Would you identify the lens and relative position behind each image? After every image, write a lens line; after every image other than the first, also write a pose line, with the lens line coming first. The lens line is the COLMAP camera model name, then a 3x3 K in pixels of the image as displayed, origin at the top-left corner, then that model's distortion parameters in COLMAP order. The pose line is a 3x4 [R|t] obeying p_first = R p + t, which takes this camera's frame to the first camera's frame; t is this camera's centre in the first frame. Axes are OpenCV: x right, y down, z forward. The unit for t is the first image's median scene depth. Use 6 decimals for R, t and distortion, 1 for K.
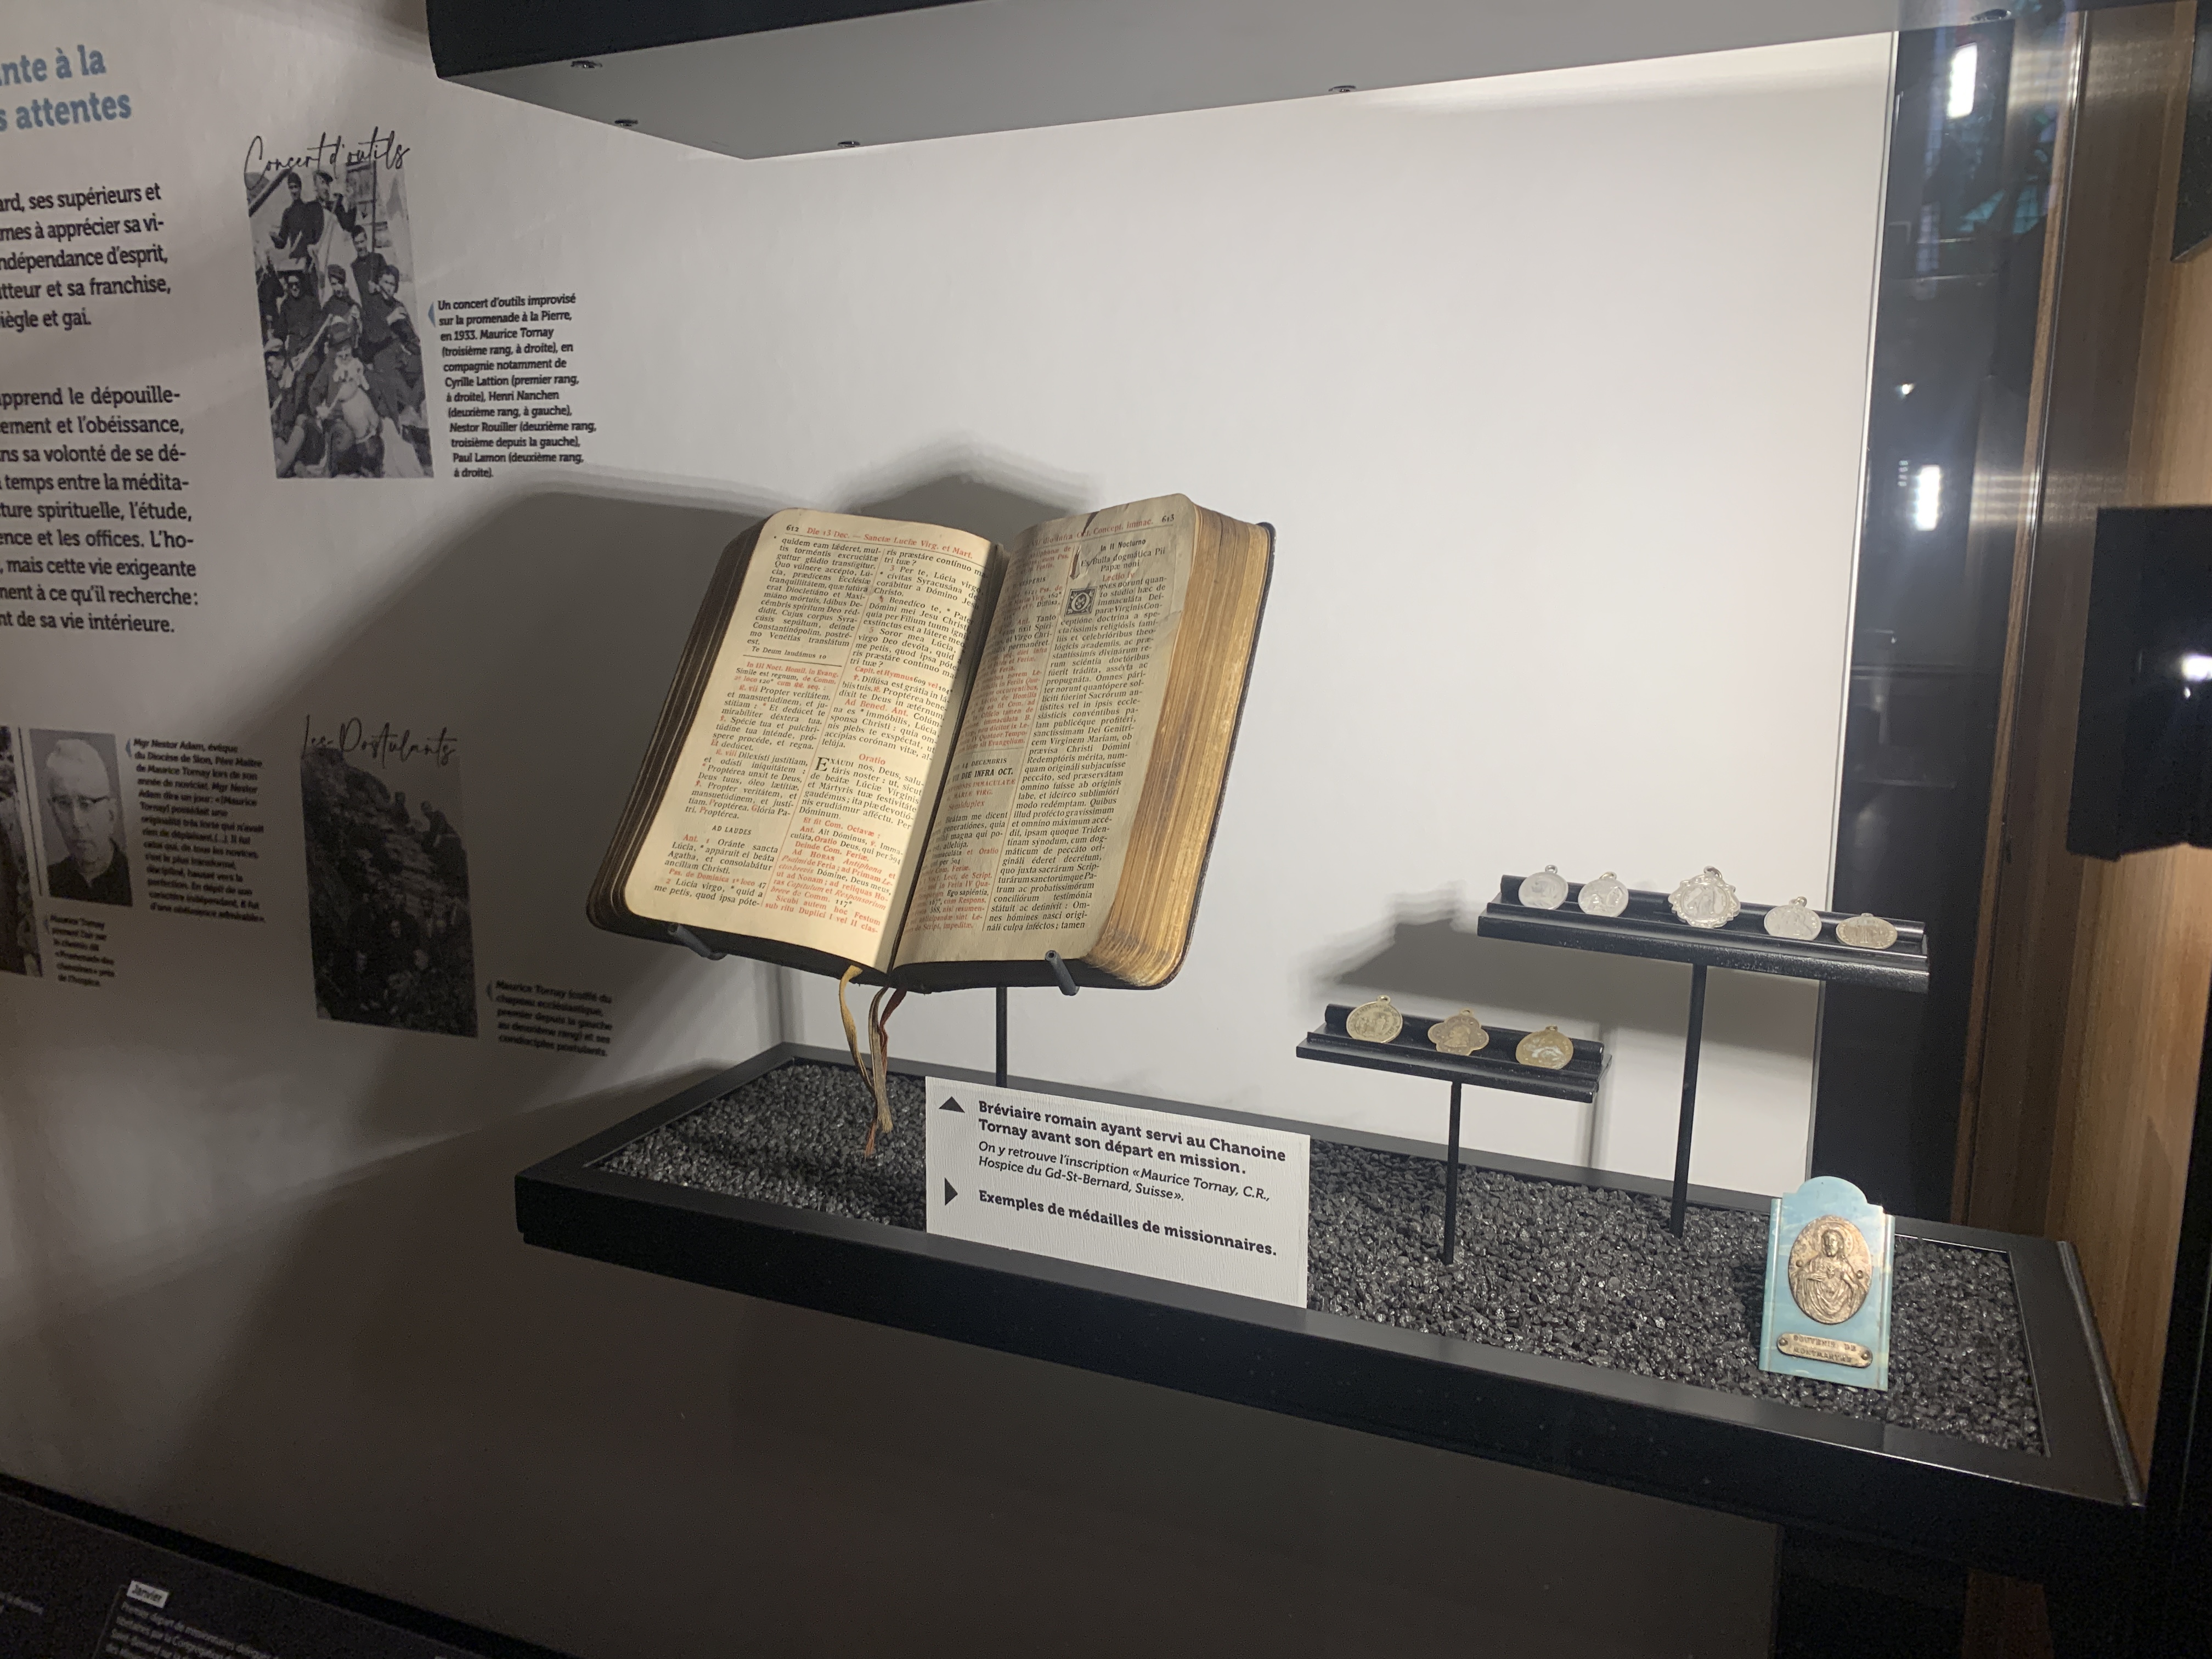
lens RADIAL K [[1668.9, 0, 1111.2], [0, 1668.9, 833.7], [0, 0, 1]] dist [-0.000274, -0.002541]
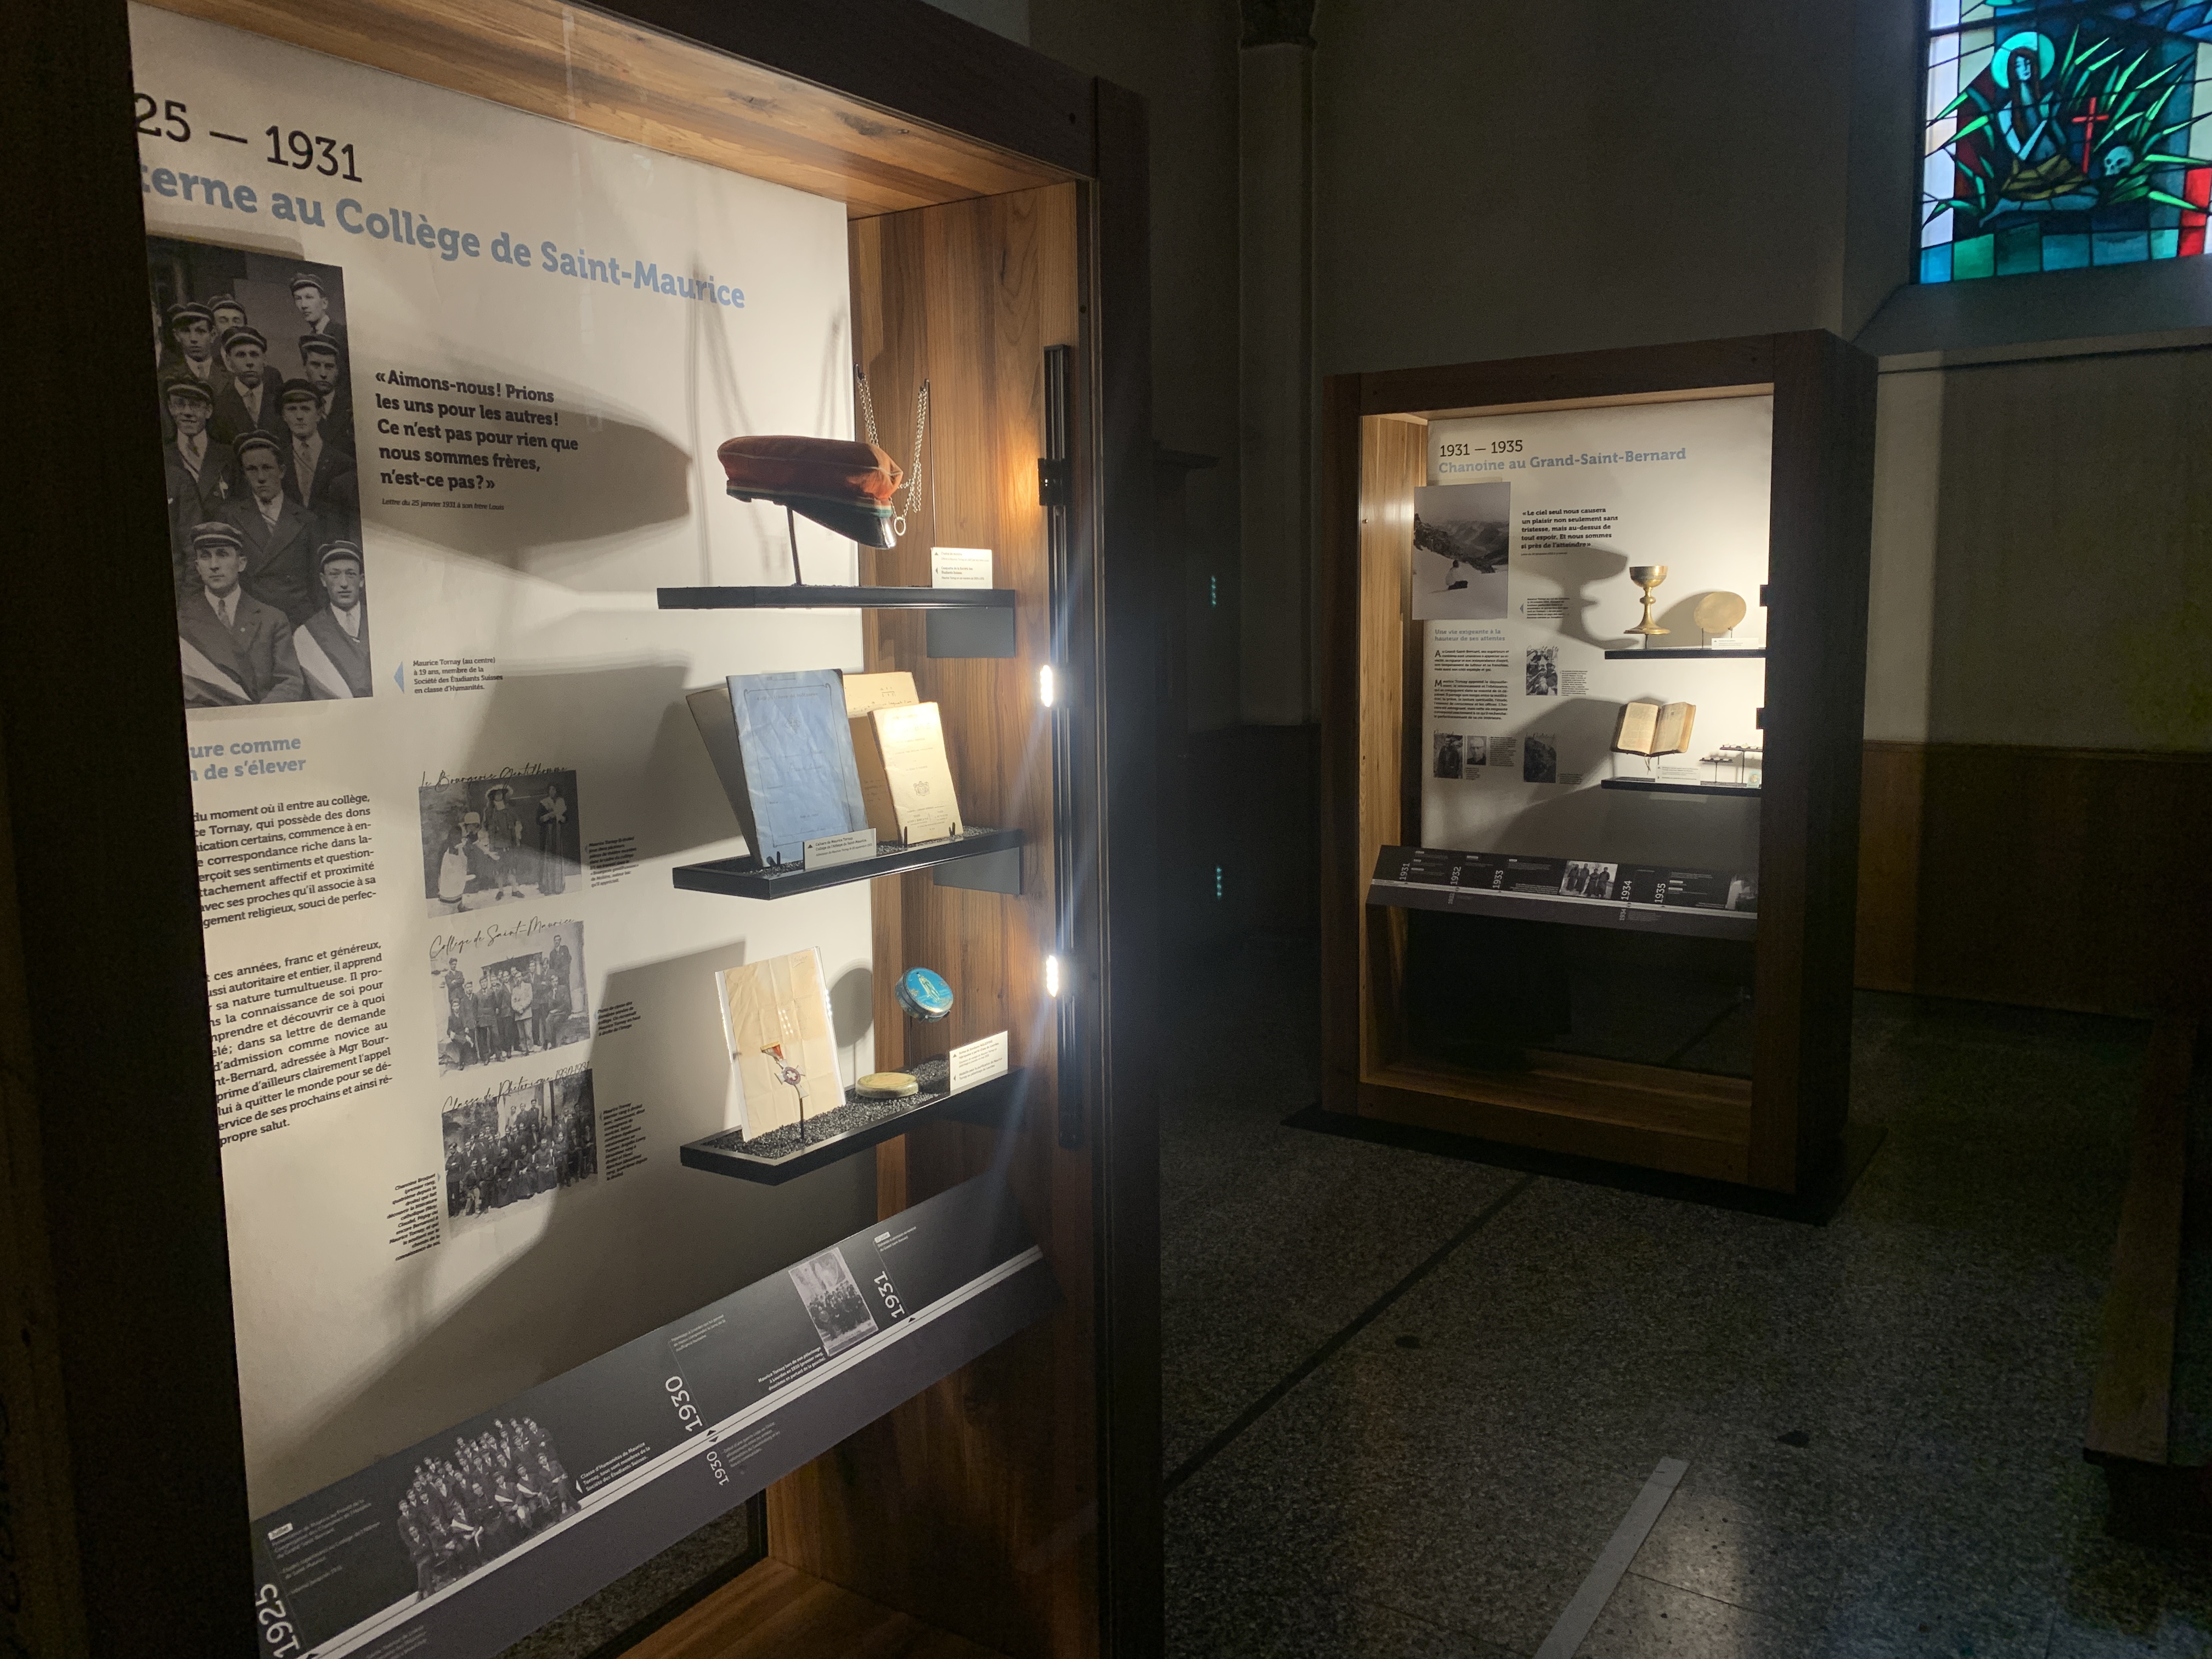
lens RADIAL K [[1668.9, 0, 1099.9], [0, 1668.9, 830.2], [0, 0, 1]] dist [-0.000274, -0.002541]
pose [[0.989130, 0.011181, -0.146618, -1.178658], [-0.022675, 0.996776, -0.076961, 0.840660], [0.145285, 0.079449, 0.986195, -5.561542]]
